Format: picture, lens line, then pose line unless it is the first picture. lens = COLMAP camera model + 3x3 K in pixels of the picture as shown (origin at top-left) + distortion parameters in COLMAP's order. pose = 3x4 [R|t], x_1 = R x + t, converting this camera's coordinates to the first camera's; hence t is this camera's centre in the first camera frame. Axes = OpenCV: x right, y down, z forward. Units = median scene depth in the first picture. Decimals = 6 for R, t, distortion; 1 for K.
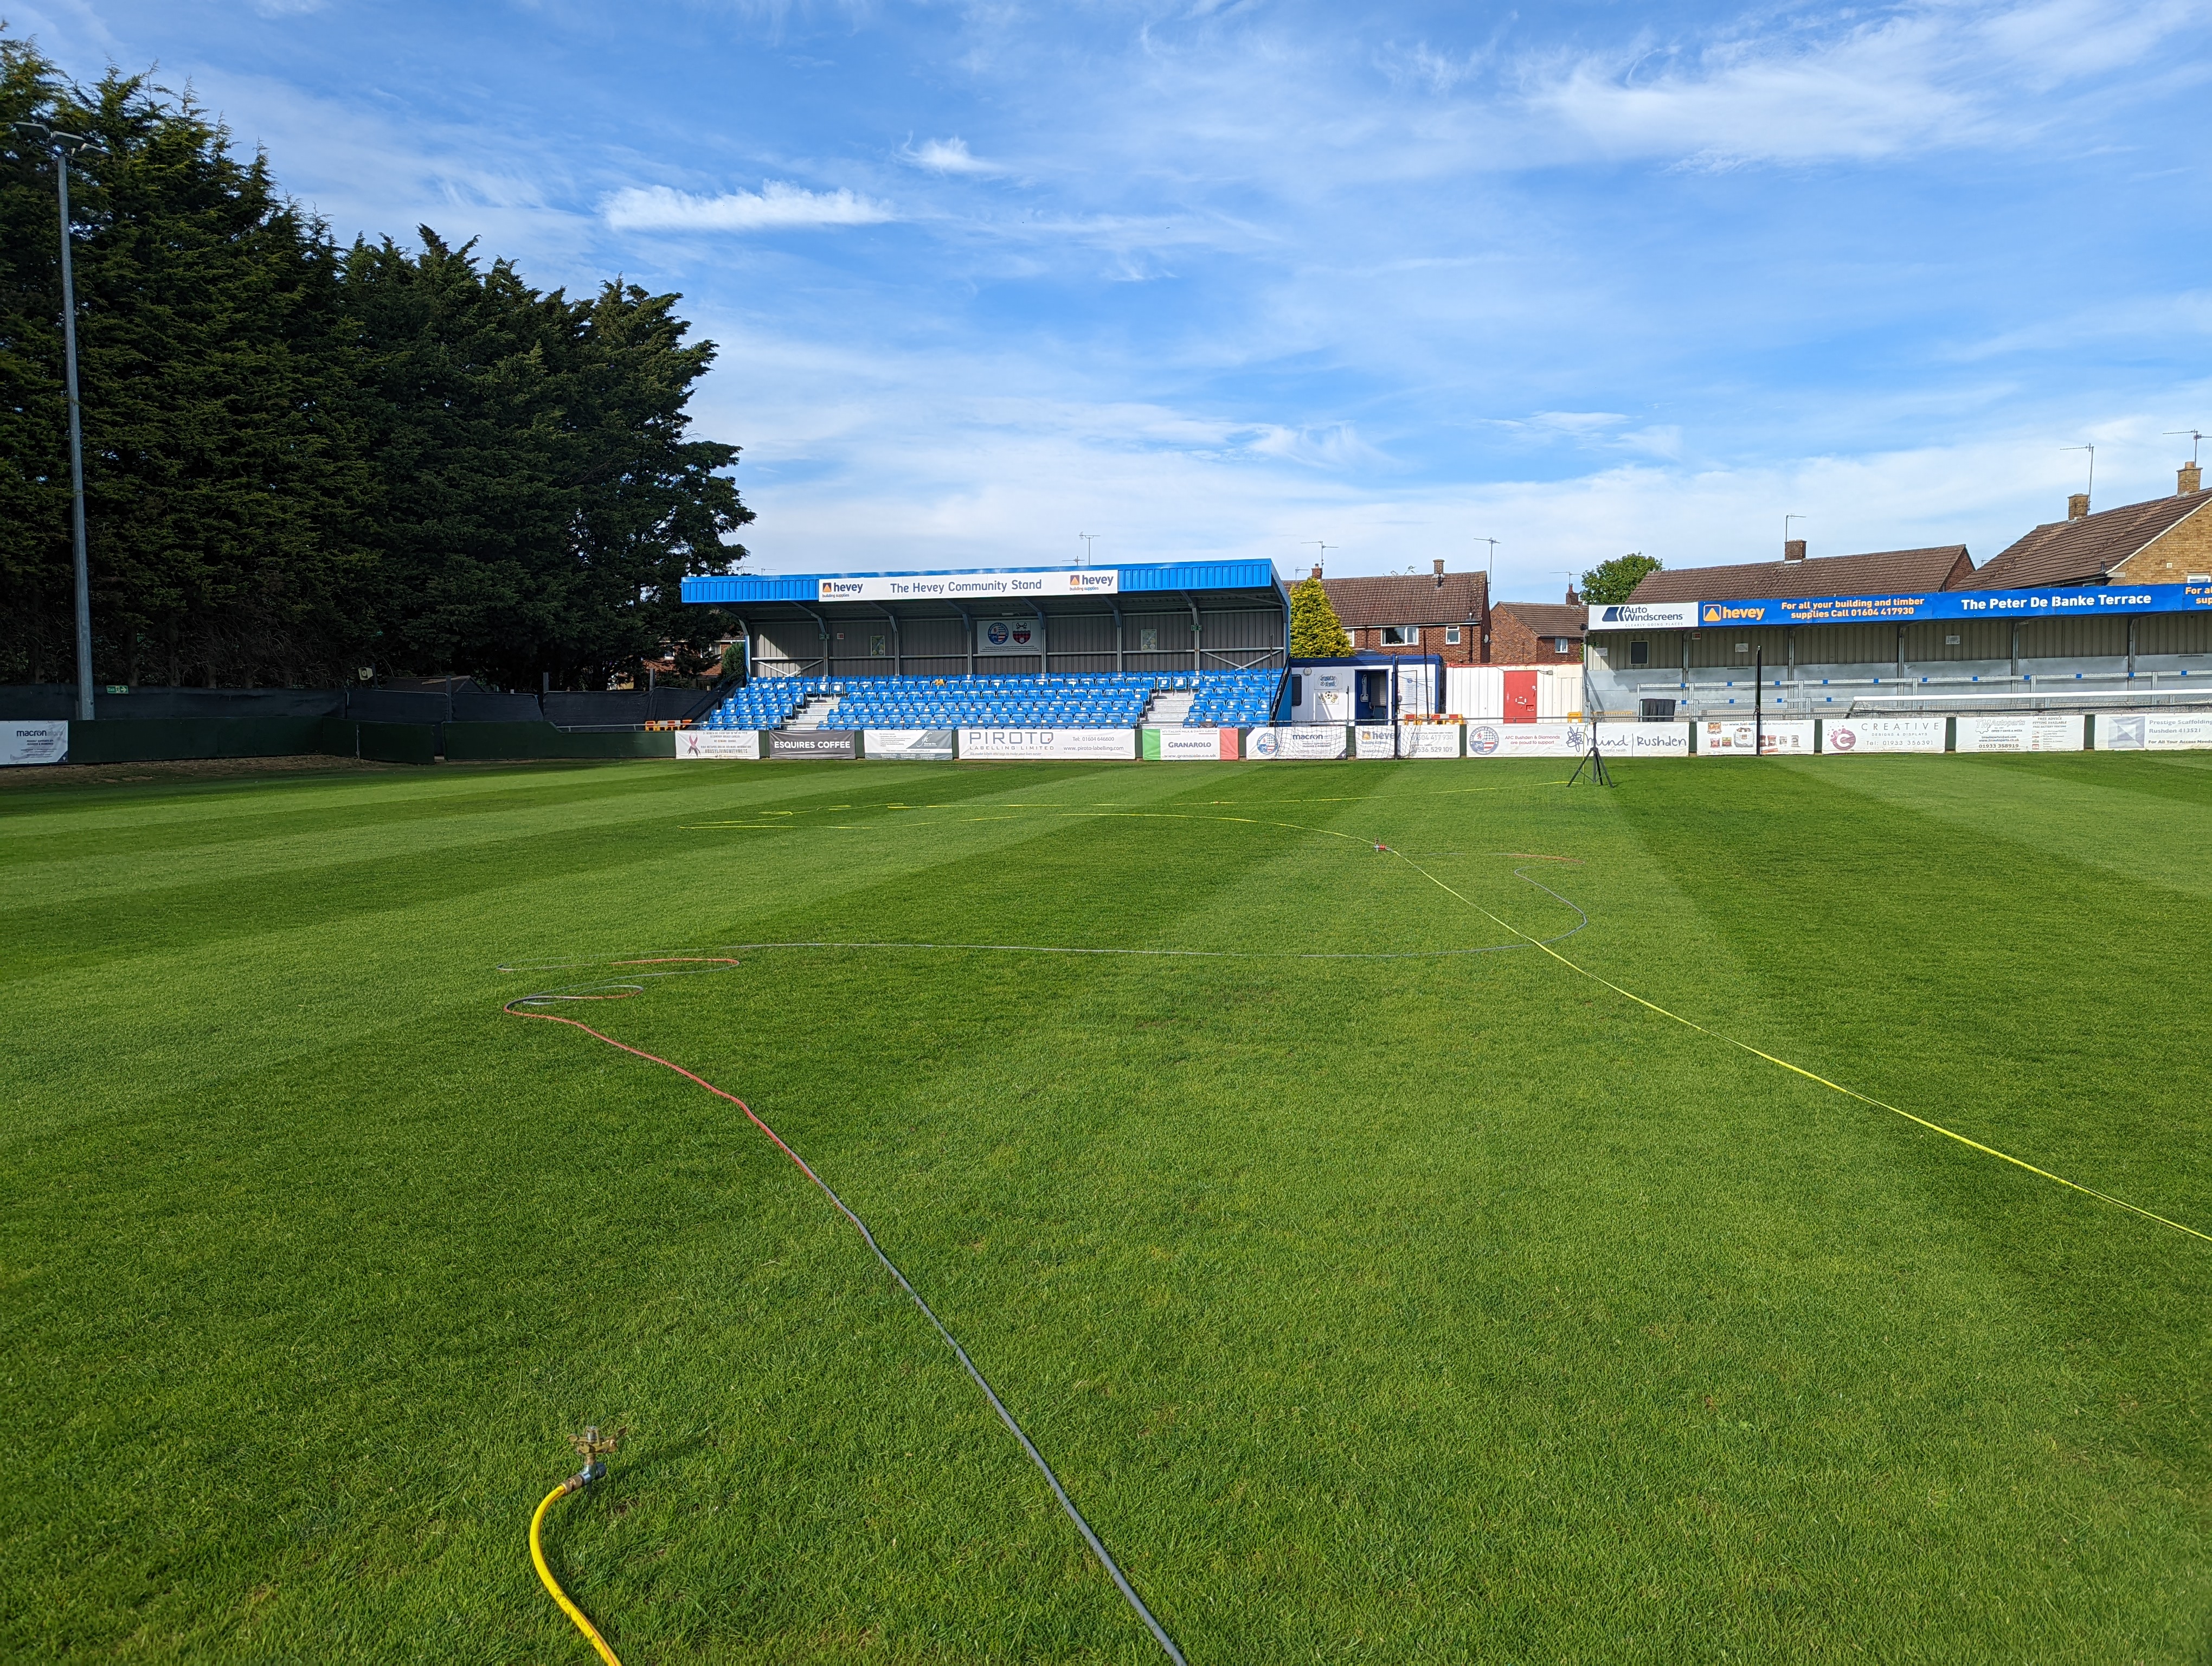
lens RADIAL K [[1558.8, 0, 1103.8], [0, 1558.8, 825.2], [0, 0, 1]] dist [0.092302, -0.081096]
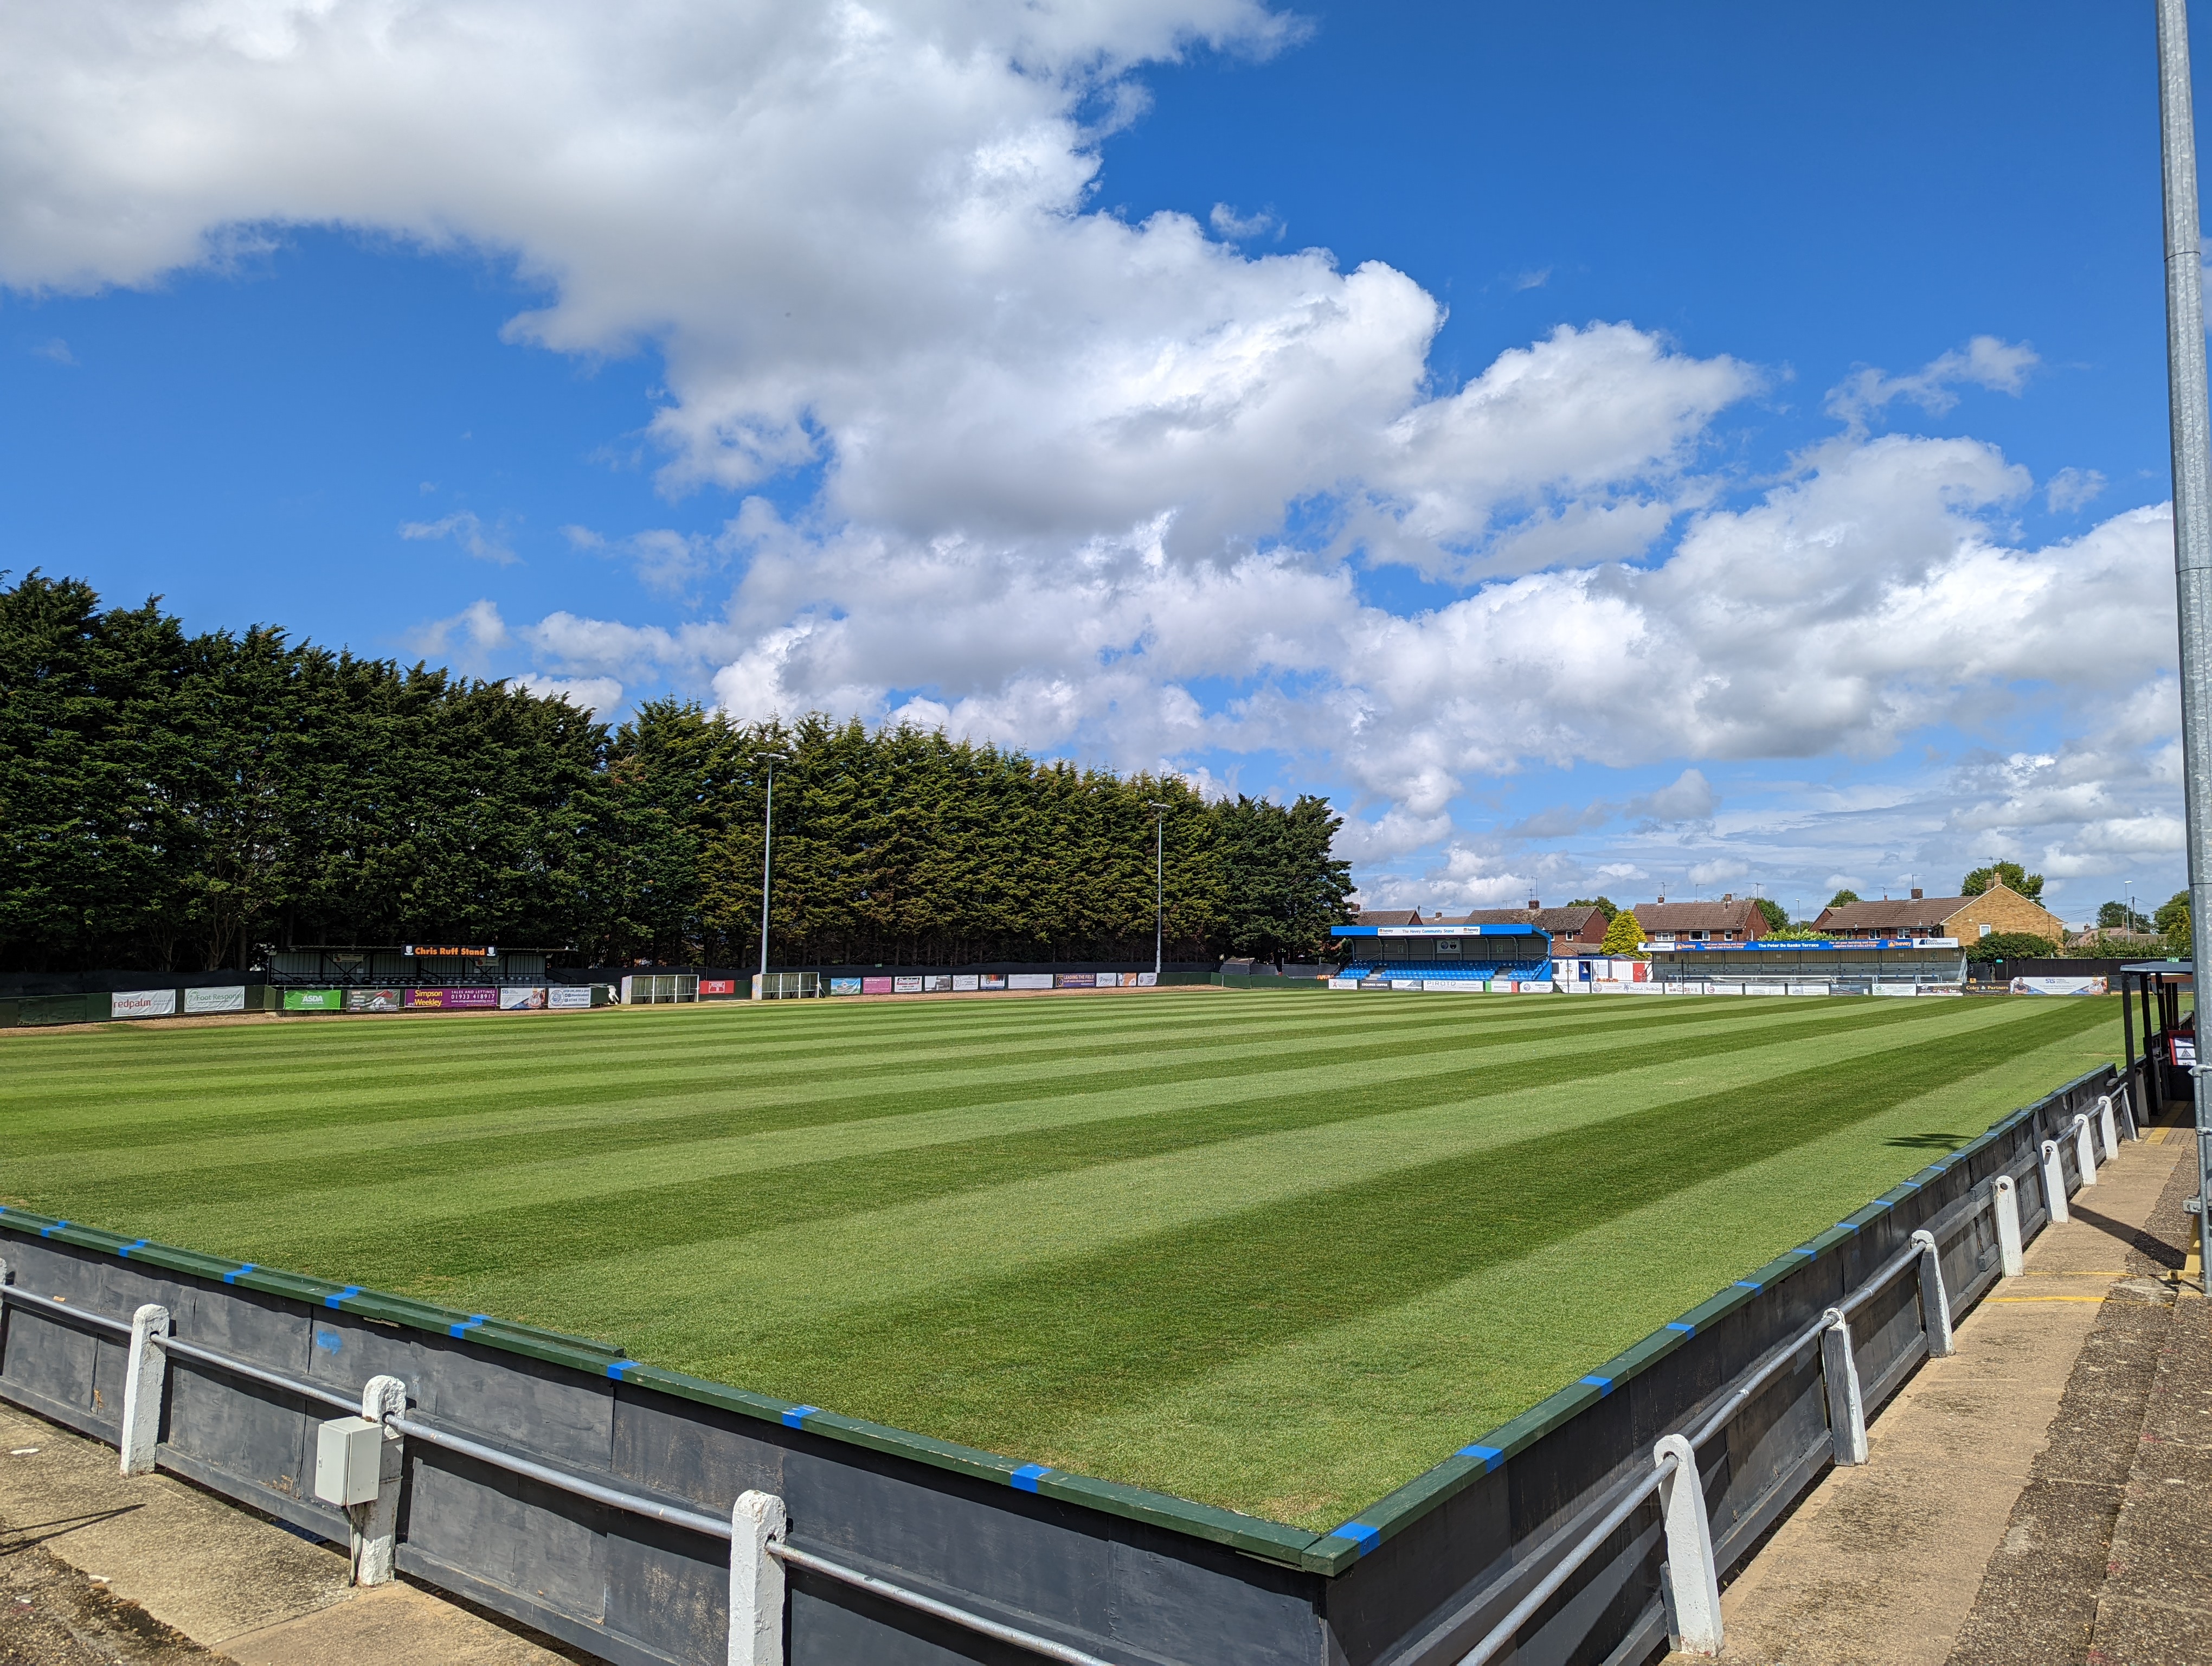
lens RADIAL K [[1558.8, 0, 1103.8], [0, 1558.8, 825.2], [0, 0, 1]] dist [0.092302, -0.081096]
pose [[0.929301, -0.020562, -0.368750, 0.411315], [-0.037888, 0.987873, -0.150569, 0.109281], [0.367374, 0.153895, 0.917253, -1.842897]]
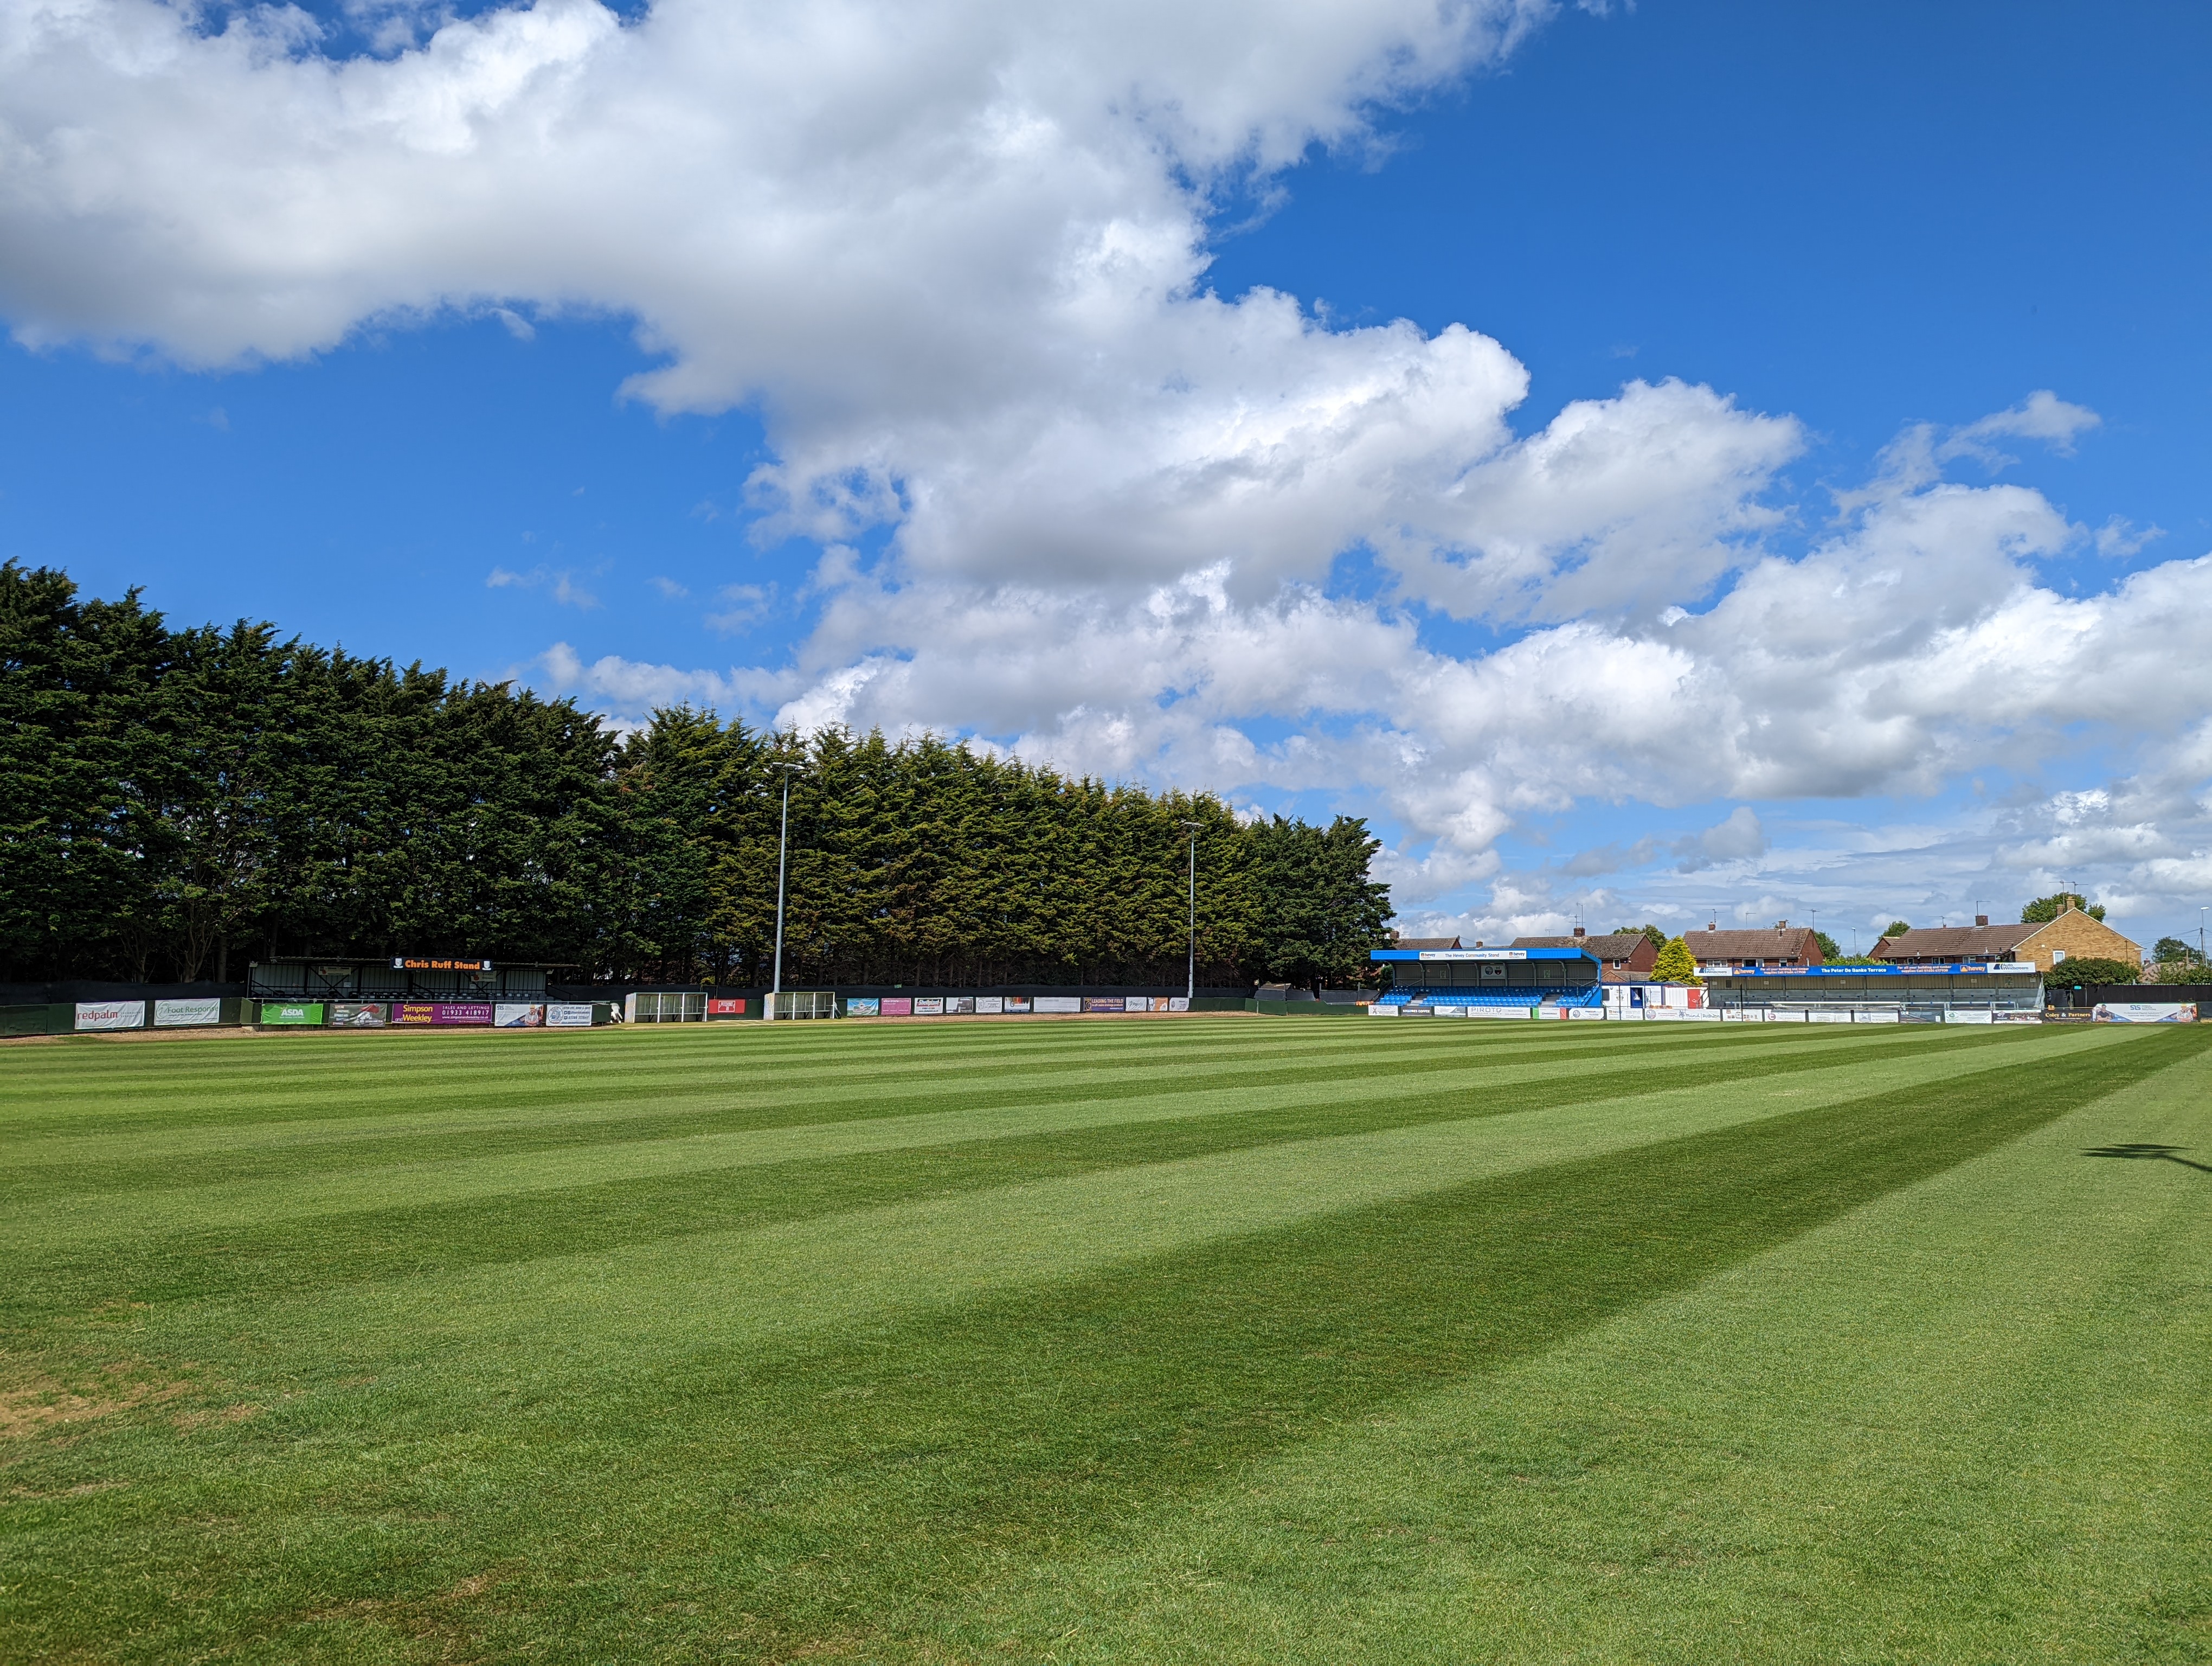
lens RADIAL K [[1555.8, 0, 1115.6], [0, 1555.8, 813.0], [0, 0, 1]] dist [0.093686, -0.085072]
pose [[0.923957, -0.029468, -0.381359, 0.380447], [-0.043046, 0.982683, -0.180224, 0.123297], [0.380066, 0.182935, 0.906689, -1.744929]]
